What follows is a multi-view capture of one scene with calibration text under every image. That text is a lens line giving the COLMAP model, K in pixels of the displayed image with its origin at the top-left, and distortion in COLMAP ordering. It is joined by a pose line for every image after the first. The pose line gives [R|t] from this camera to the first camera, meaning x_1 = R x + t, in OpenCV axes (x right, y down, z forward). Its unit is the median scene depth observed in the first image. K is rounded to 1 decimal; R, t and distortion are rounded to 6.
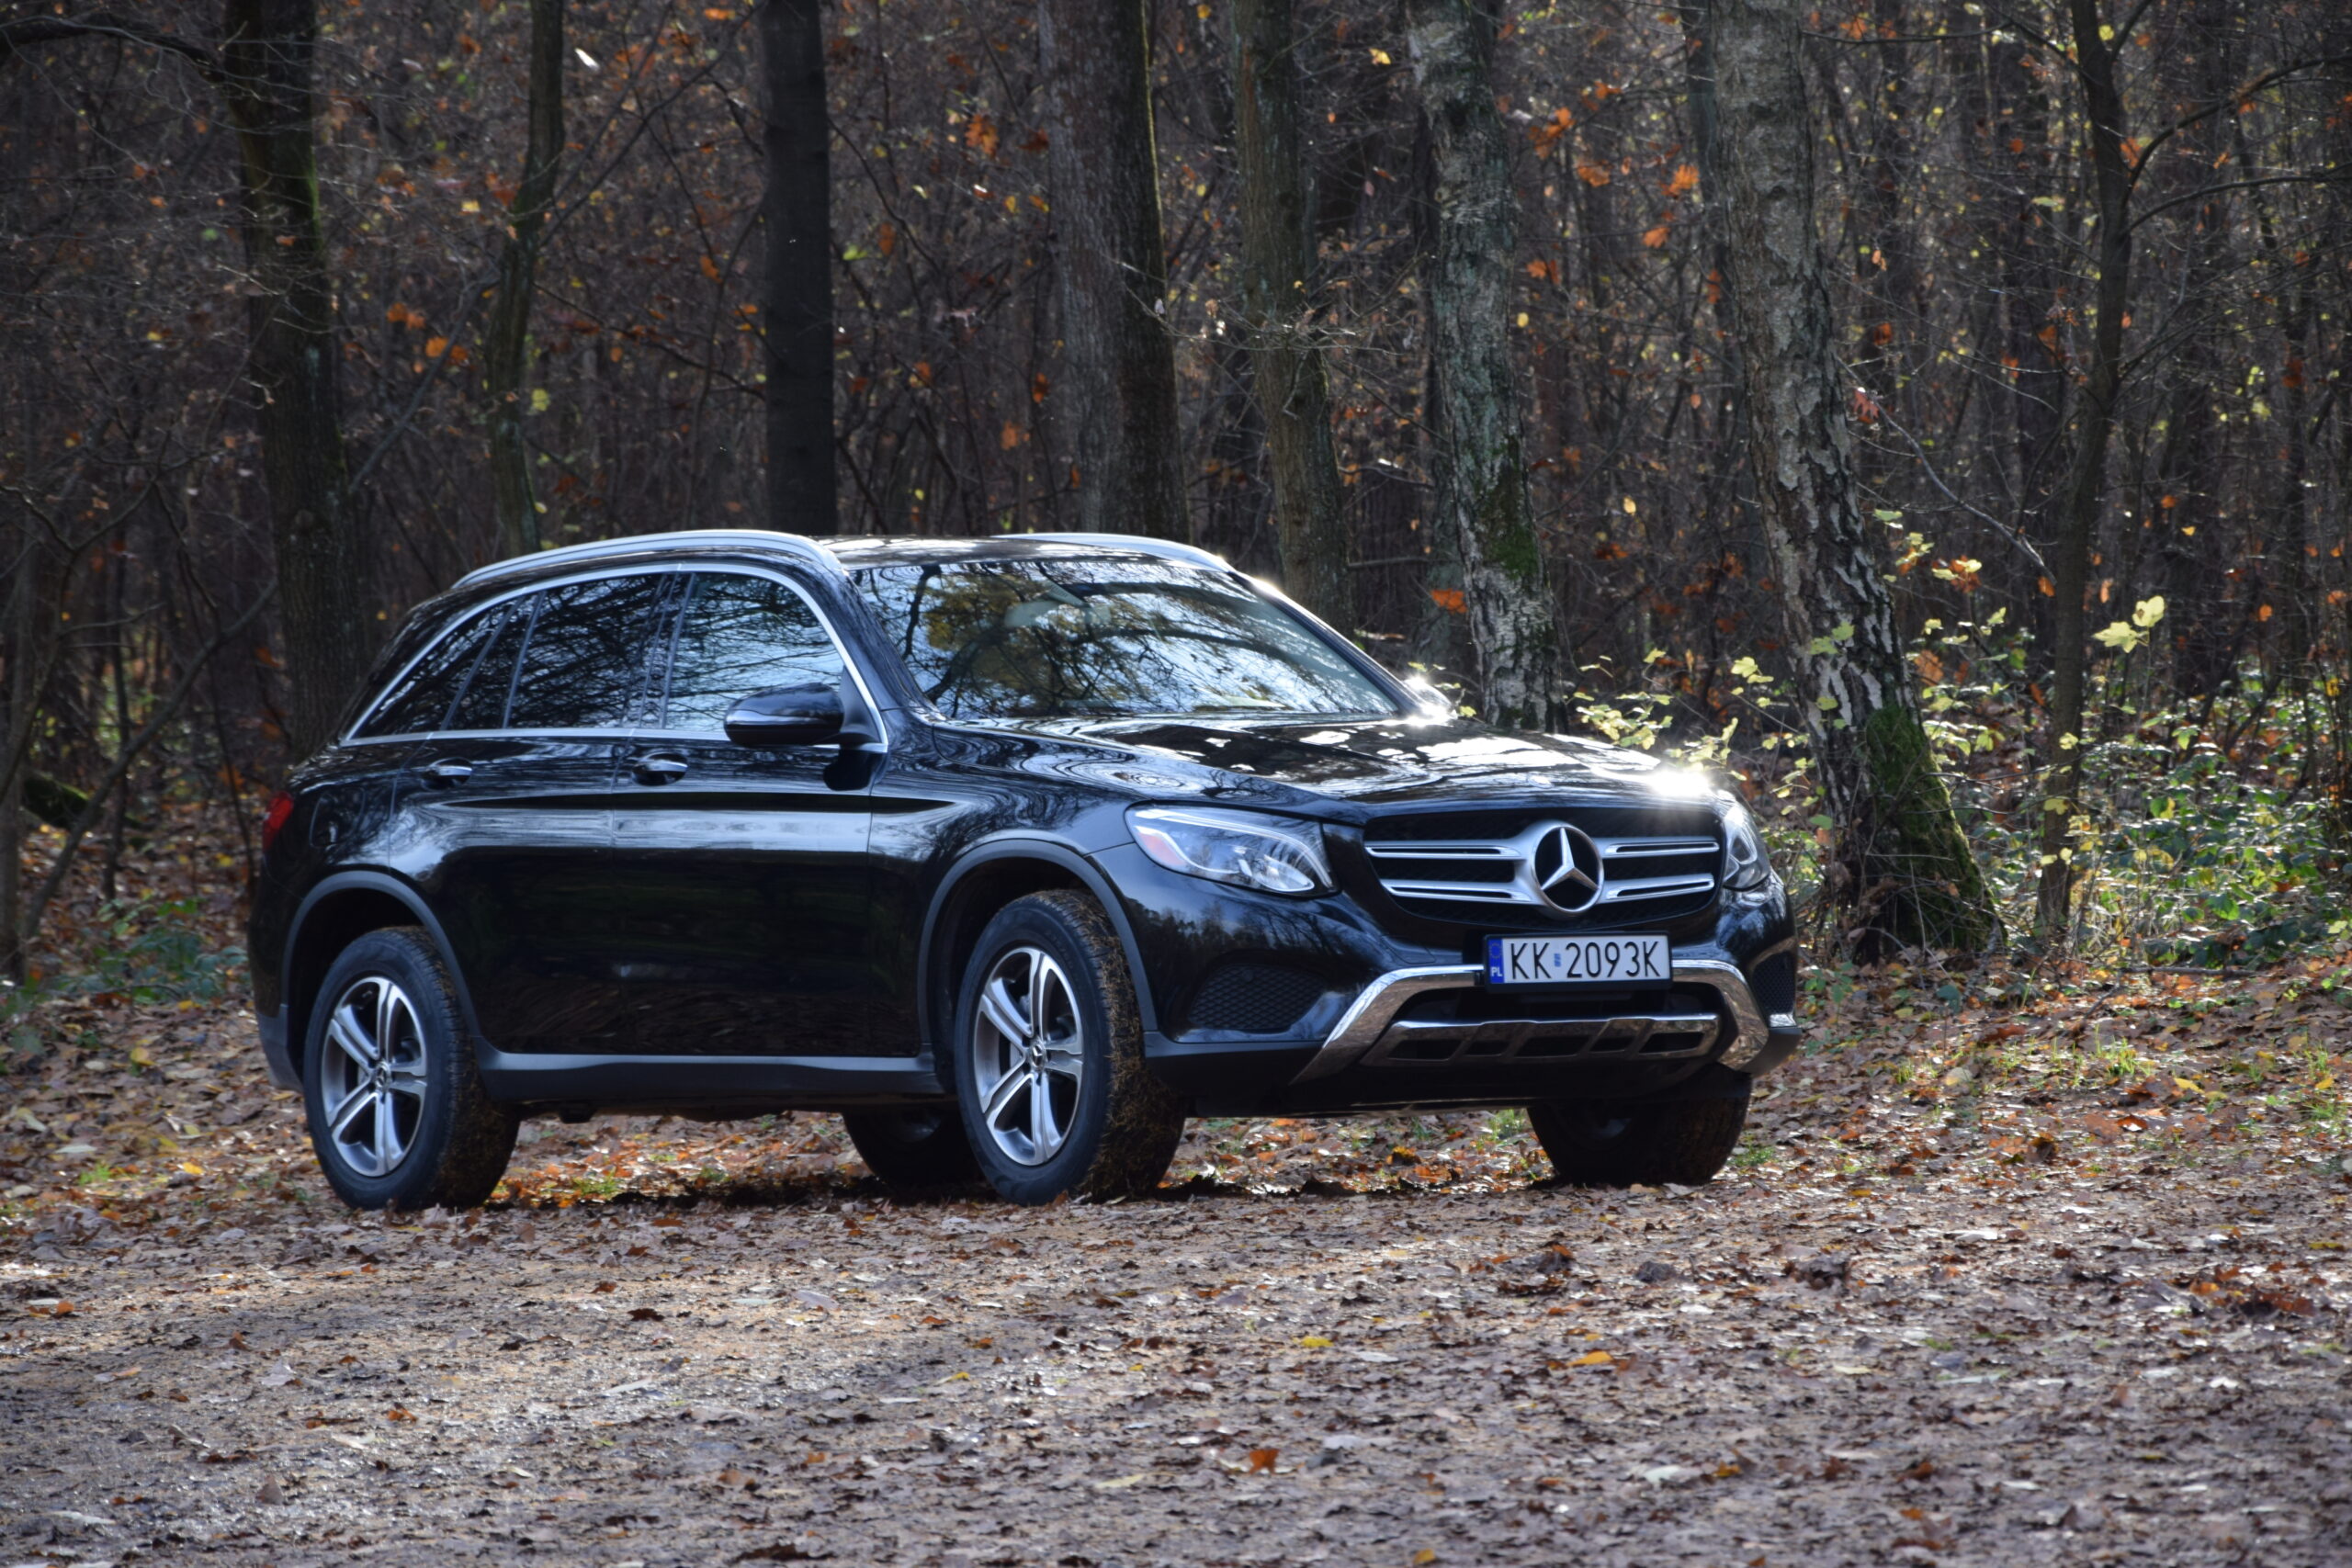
lens RADIAL K [[10575.1, 0, 1175.6], [0, 10575.1, 784.5], [0, 0, 1]] dist [-1.299230, 0.000000]
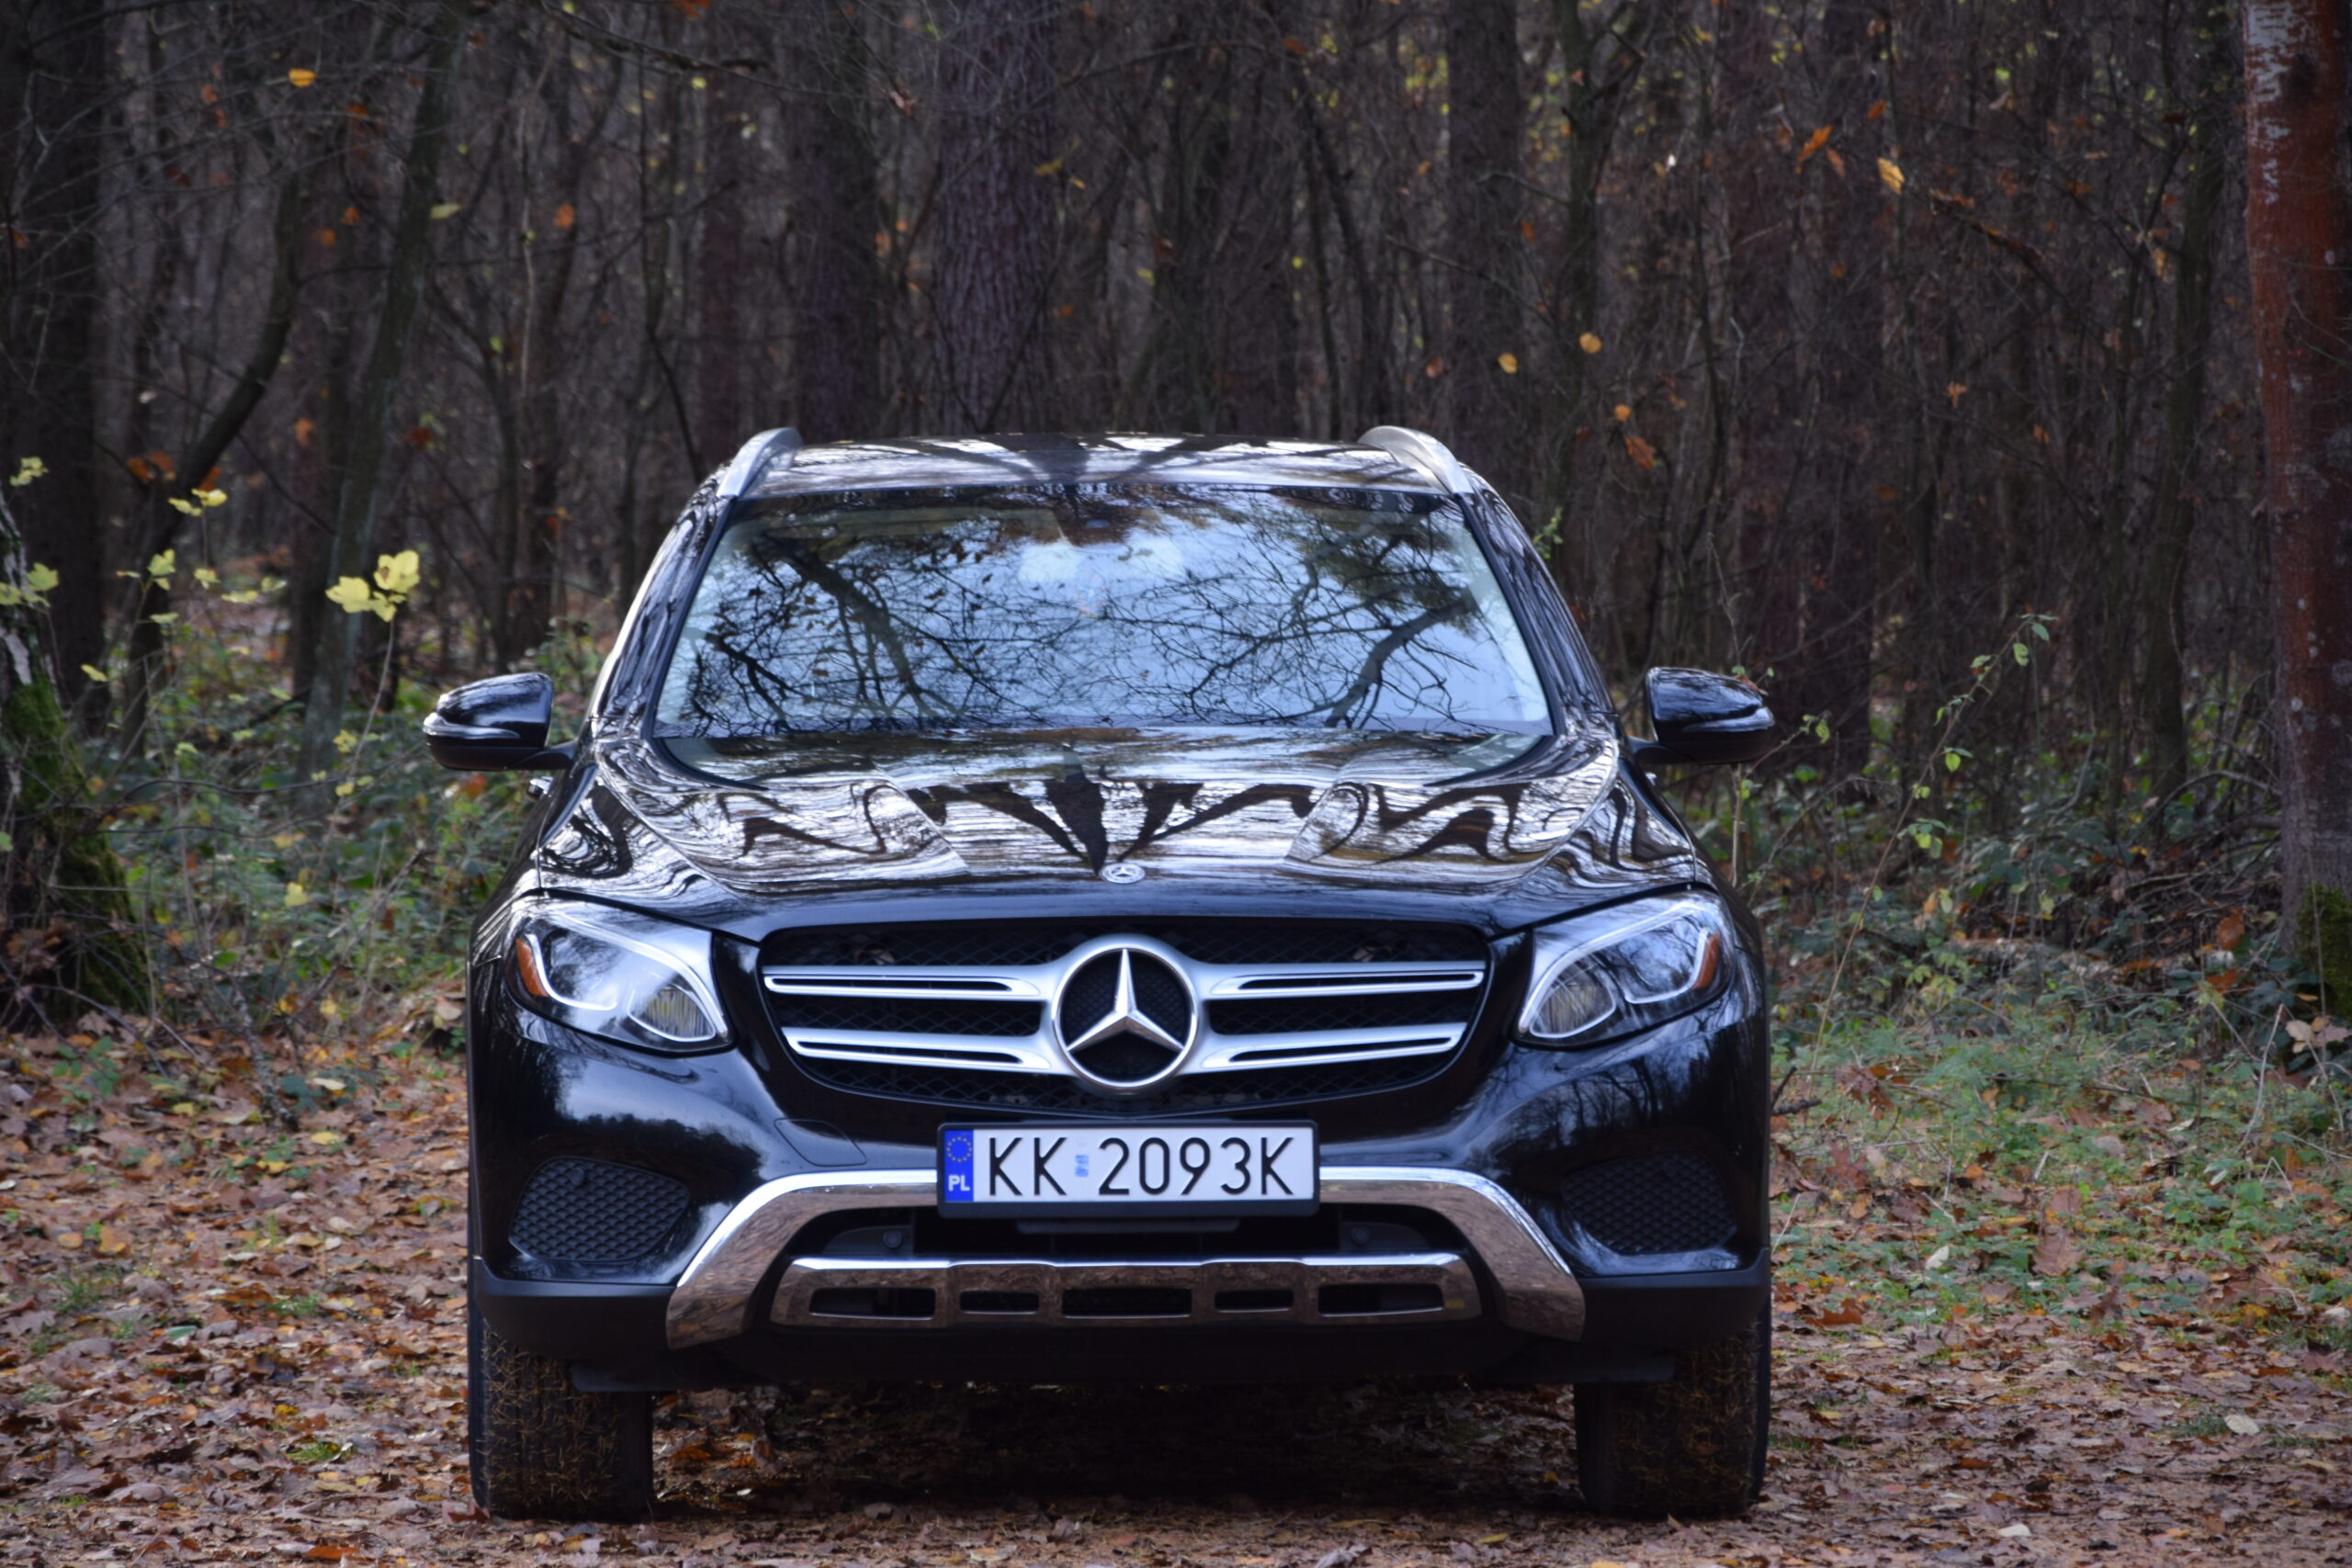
lens RADIAL K [[10575.1, 0, 1176.6], [0, 10575.1, 783.0], [0, 0, 1]] dist [-1.299230, 0.000000]
pose [[0.876963, 0.006607, -0.480512, 0.332373], [-0.003573, 0.999967, 0.007230, -0.009863], [0.480544, -0.004624, 0.876958, 0.465375]]
